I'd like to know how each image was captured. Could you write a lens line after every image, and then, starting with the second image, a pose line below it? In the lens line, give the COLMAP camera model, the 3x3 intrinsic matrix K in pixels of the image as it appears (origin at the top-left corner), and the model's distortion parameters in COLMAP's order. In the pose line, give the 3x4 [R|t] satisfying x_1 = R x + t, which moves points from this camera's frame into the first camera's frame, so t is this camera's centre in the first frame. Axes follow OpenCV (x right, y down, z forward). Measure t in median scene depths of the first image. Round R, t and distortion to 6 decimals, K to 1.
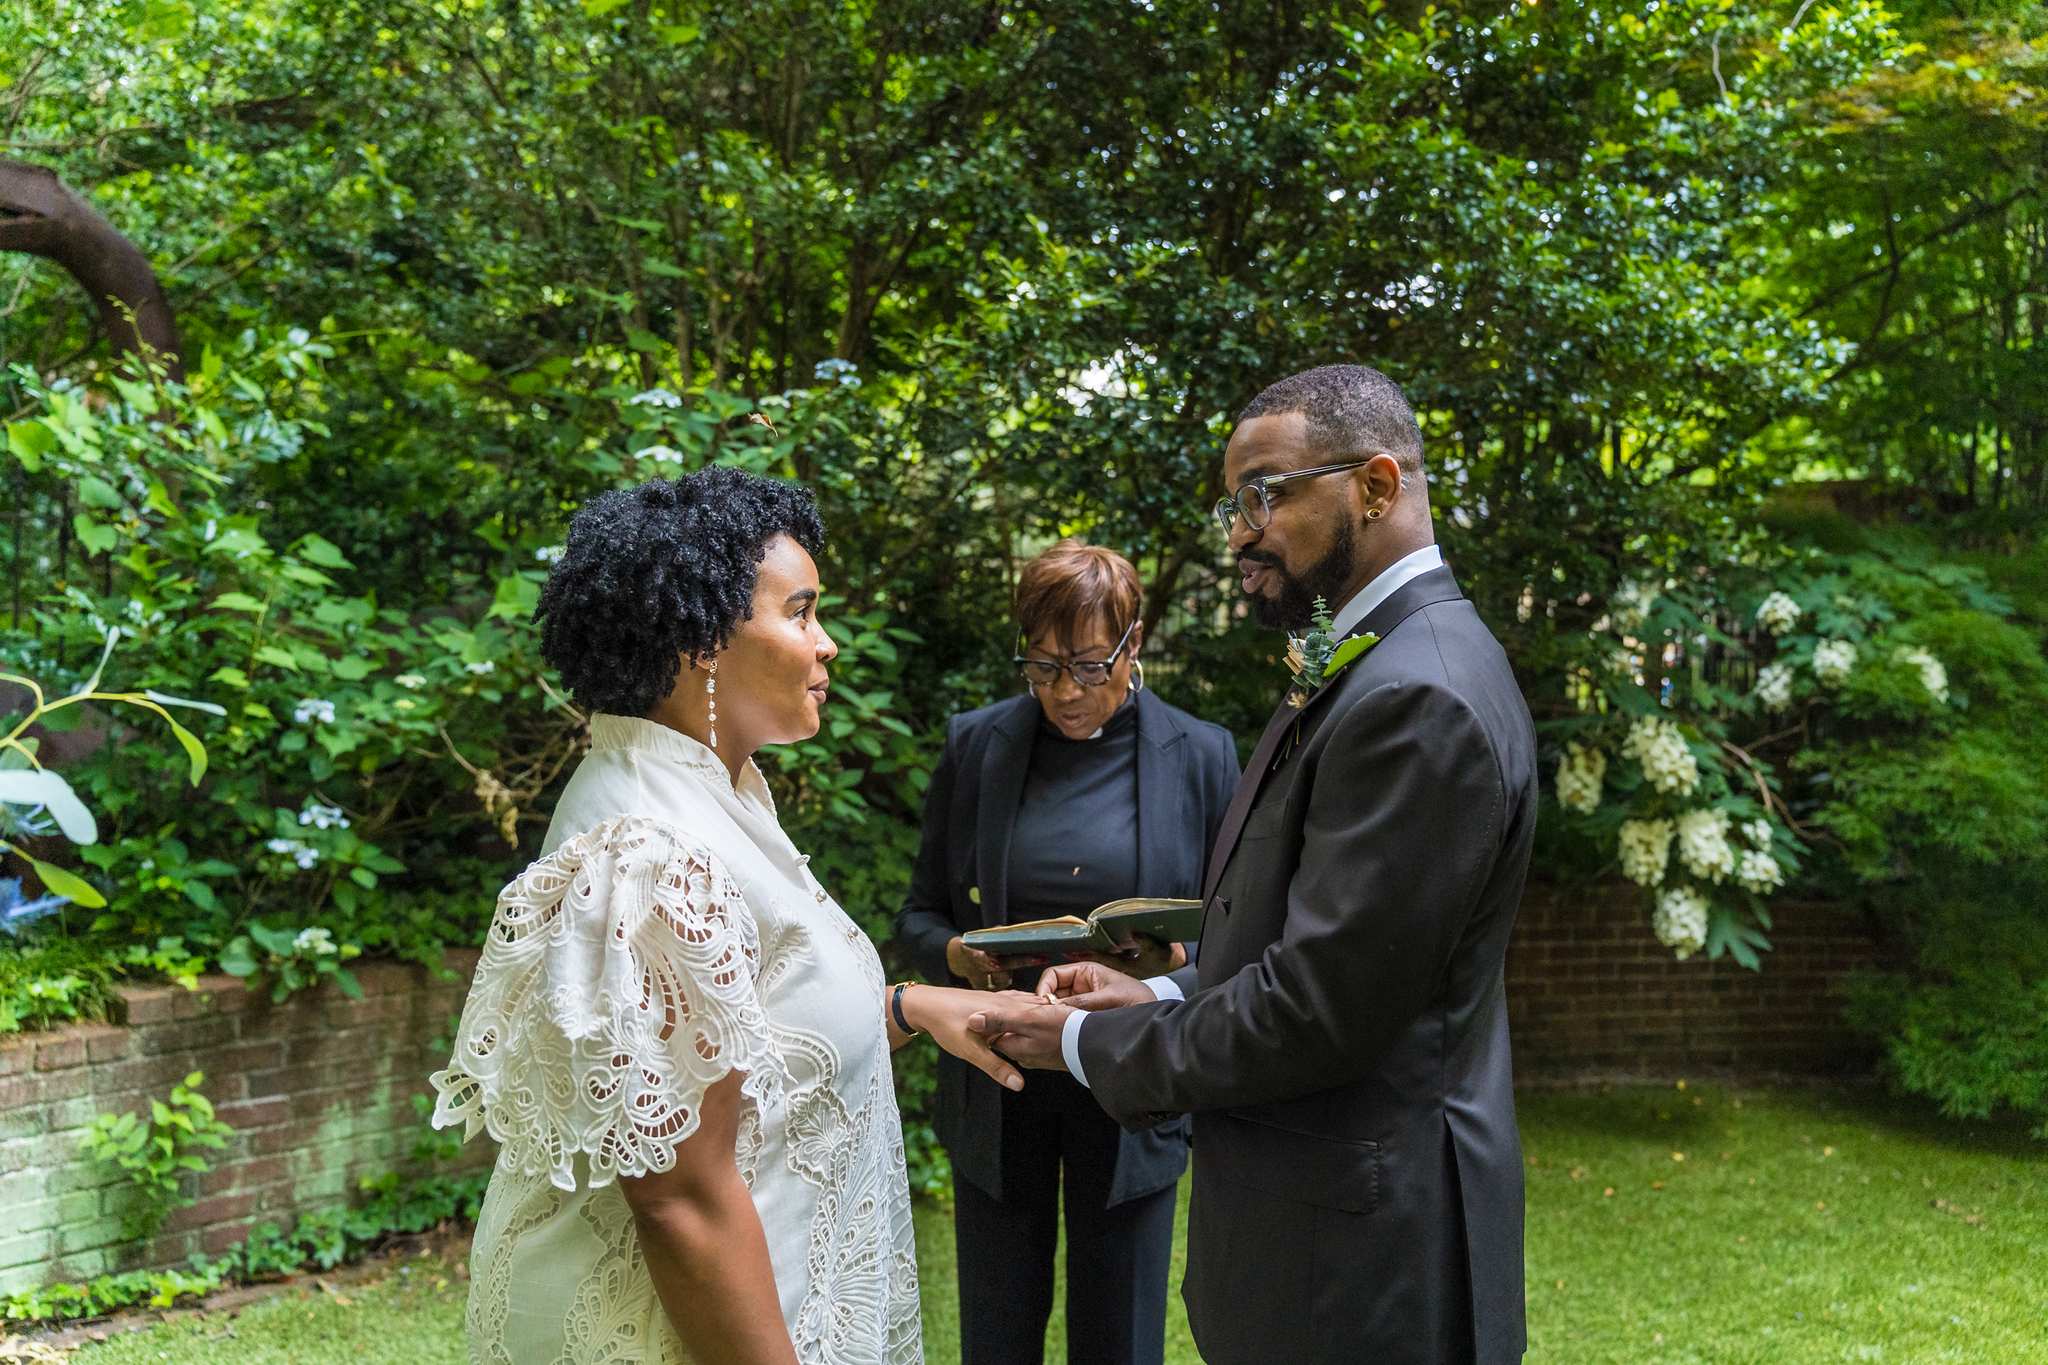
lens RADIAL K [[1718.2, 0, 1024.0], [0, 1718.2, 682.5], [0, 0, 1]] dist [0.002646, -0.006572]
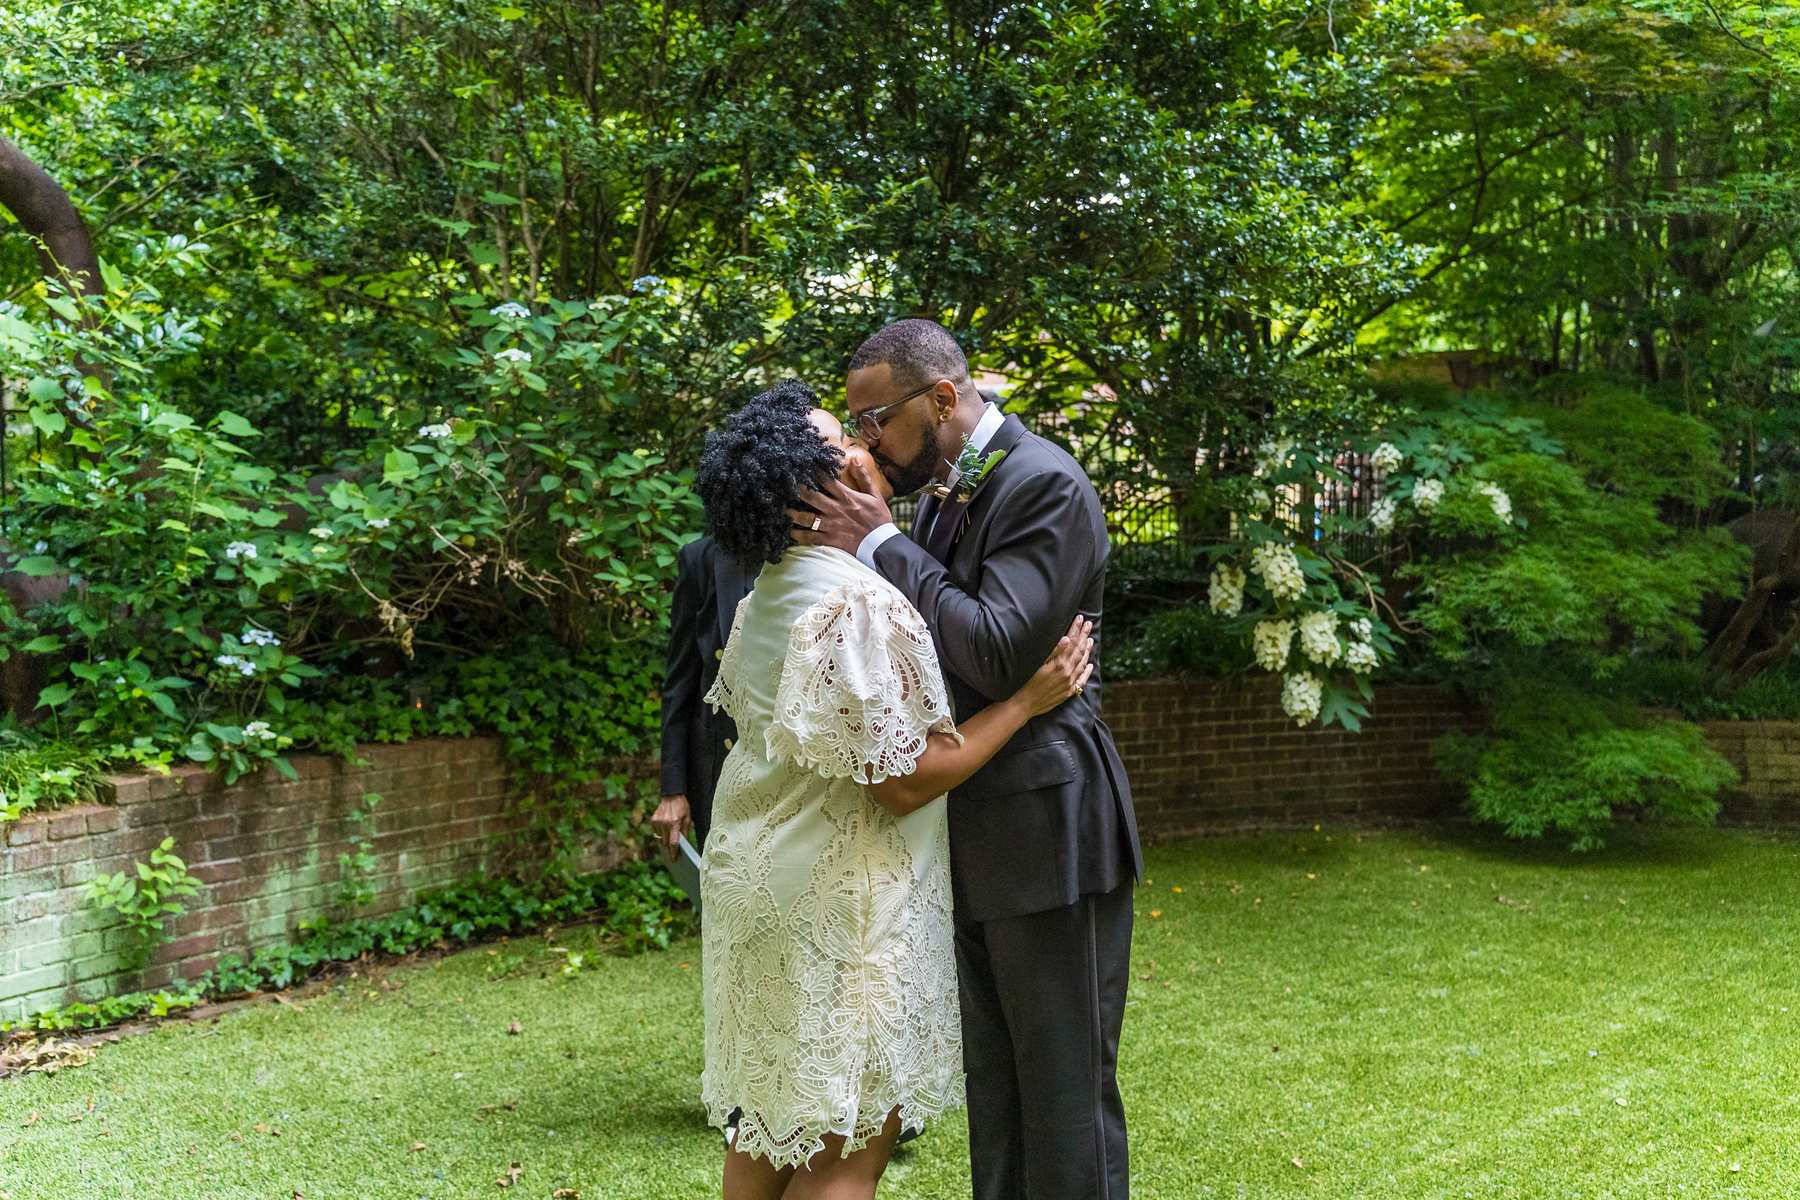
lens RADIAL K [[1510.1, 0, 900.0], [0, 1510.1, 600.0], [0, 0, 1]] dist [0.002646, -0.006572]
pose [[0.996286, -0.028987, 0.081075, -0.022389], [0.025666, 0.998800, 0.041704, 0.012976], [-0.082186, -0.039468, 0.995835, -0.136537]]
